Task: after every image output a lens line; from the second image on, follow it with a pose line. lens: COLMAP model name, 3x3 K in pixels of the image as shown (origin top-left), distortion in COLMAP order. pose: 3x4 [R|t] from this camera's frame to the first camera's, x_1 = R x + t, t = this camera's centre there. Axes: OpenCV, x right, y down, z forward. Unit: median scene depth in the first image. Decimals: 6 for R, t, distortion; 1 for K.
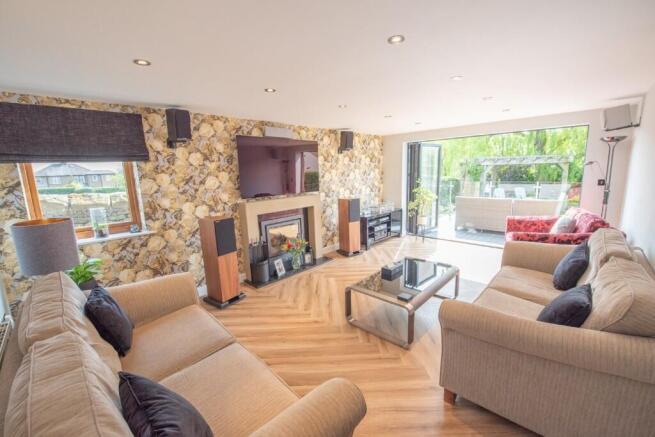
lens RADIAL K [[261.6, 0, 323.9], [0, 261.6, 218.3], [0, 0, 1]] dist [-0.016425, -0.001058]
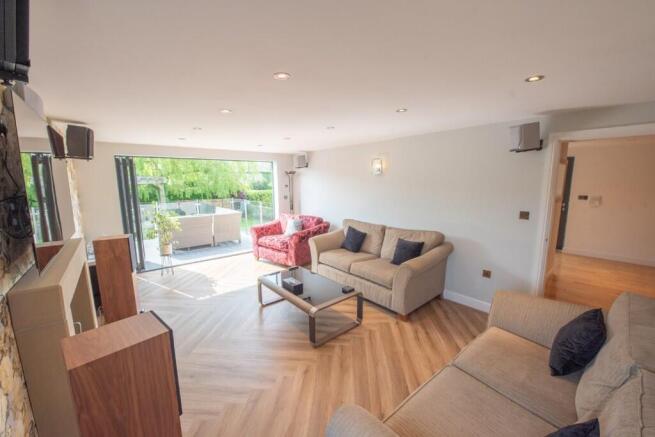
lens RADIAL K [[261.6, 0, 323.3], [0, 261.6, 217.6], [0, 0, 1]] dist [-0.016425, -0.001058]
pose [[0.124112, -0.110334, 0.986115, -0.736050], [0.190261, 0.978005, 0.085480, -0.130390], [-0.973857, 0.177010, 0.142374, 0.707233]]
